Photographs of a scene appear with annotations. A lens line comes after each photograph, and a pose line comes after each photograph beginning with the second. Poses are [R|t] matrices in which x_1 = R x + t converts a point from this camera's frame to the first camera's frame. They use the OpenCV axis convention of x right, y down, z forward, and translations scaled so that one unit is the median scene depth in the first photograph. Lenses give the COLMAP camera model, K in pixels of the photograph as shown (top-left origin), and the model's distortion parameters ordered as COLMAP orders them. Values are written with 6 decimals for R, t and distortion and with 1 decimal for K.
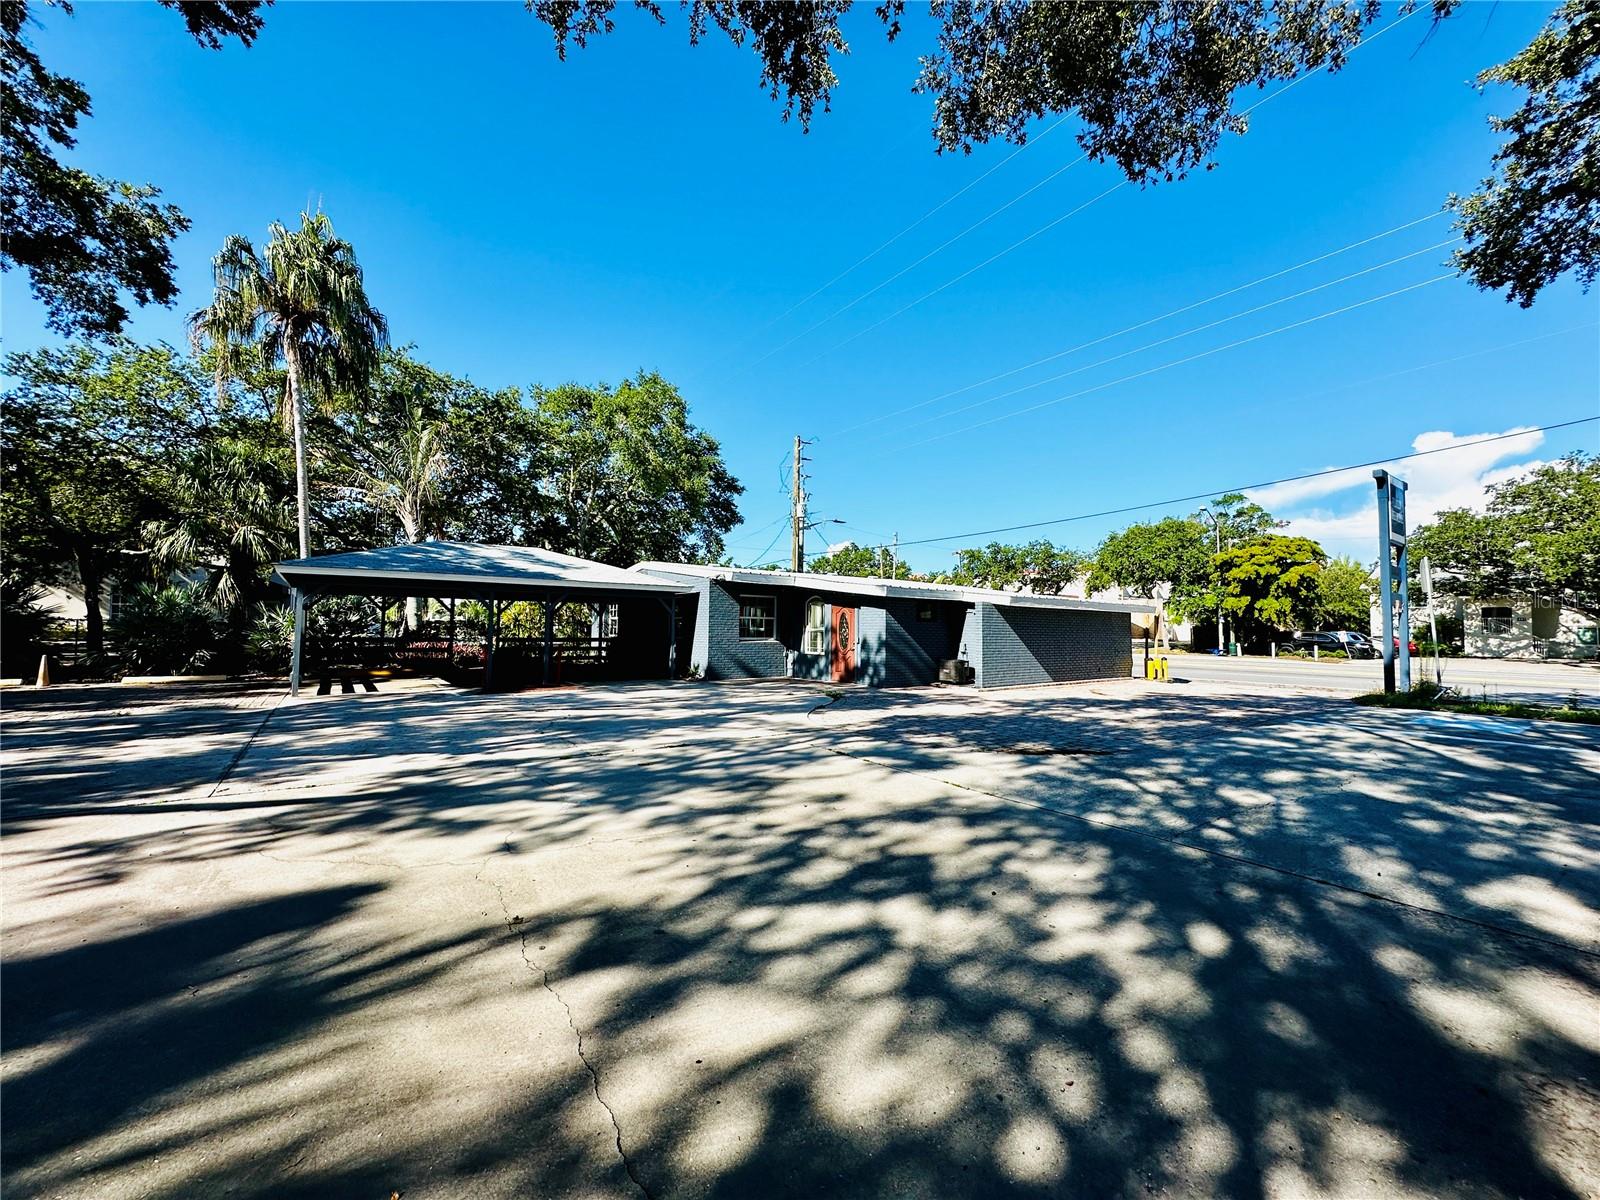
lens RADIAL K [[645.0, 0, 788.6], [0, 645.0, 594.0], [0, 0, 1]] dist [-0.000633, 0.000739]
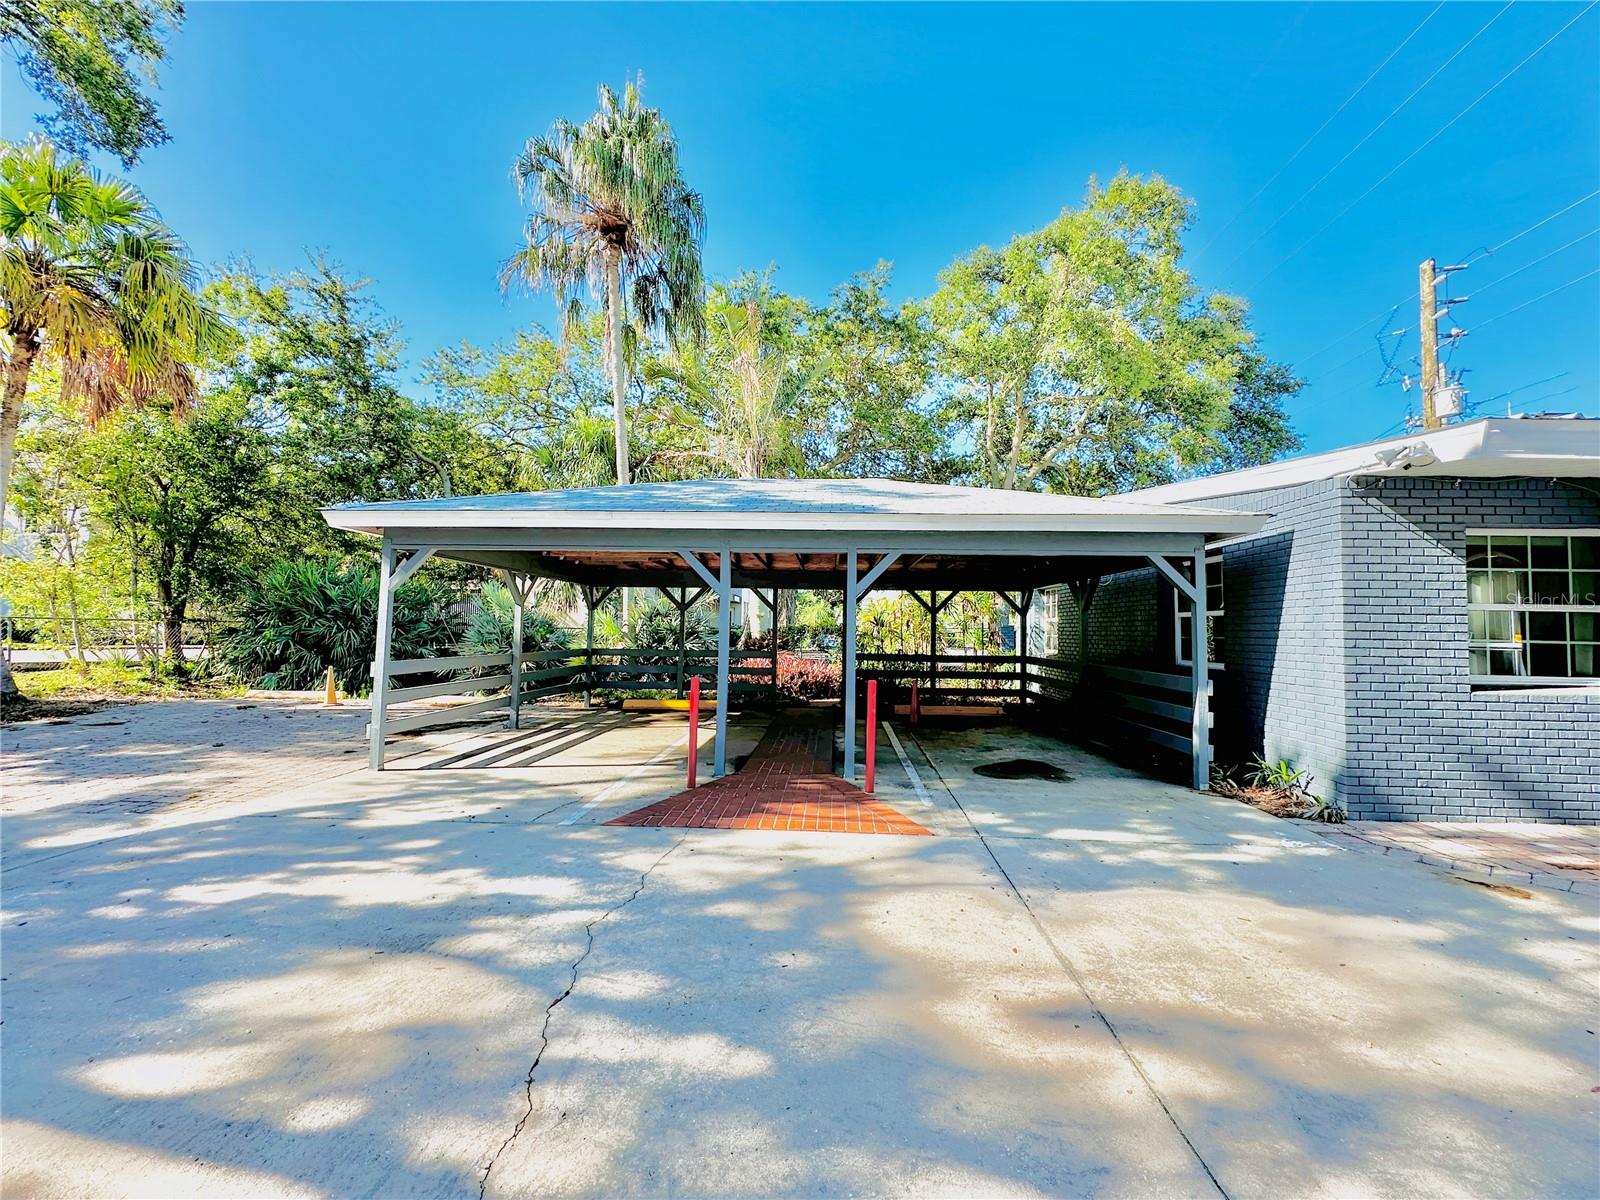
lens RADIAL K [[645.0, 0, 798.3], [0, 645.0, 596.3], [0, 0, 1]] dist [-0.000633, 0.000739]
pose [[0.777976, -0.030195, -0.627567, -0.478649], [0.024803, 0.999542, -0.017346, 0.106872], [0.627804, -0.002071, 0.778369, 2.199416]]
